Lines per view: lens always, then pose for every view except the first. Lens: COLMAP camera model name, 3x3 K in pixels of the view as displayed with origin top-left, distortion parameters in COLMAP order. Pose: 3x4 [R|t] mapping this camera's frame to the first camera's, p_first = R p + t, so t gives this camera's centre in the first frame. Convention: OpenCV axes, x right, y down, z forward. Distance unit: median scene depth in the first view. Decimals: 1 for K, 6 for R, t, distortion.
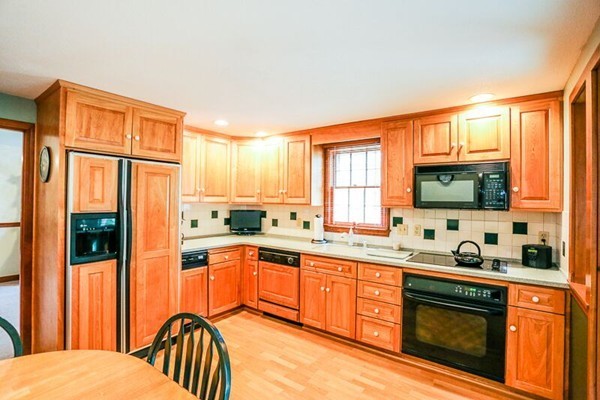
lens RADIAL K [[292.2, 0, 300.0], [0, 292.2, 200.0], [0, 0, 1]] dist [-0.042320, 0.000602]
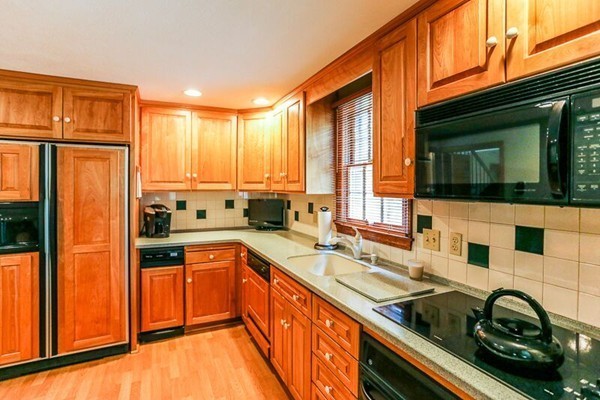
lens RADIAL K [[302.7, 0, 292.4], [0, 302.7, 191.7], [0, 0, 1]] dist [-0.002978, 0.000196]
pose [[0.869175, -0.004520, -0.494485, 0.436182], [0.010297, 0.999907, 0.008959, 0.008744], [0.494398, -0.012879, 0.869140, 0.434139]]
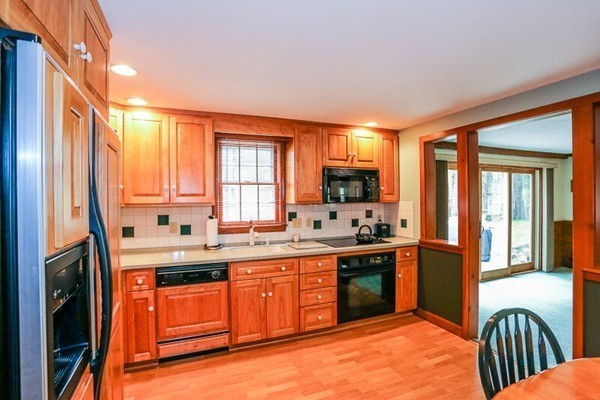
lens RADIAL K [[292.2, 0, 300.0], [0, 292.2, 200.0], [0, 0, 1]] dist [-0.042320, 0.000602]
pose [[0.530013, -0.026061, 0.847589, -0.635805], [0.013332, 0.999660, 0.022400, -0.012215], [-0.847885, -0.000572, 0.530180, 0.426030]]
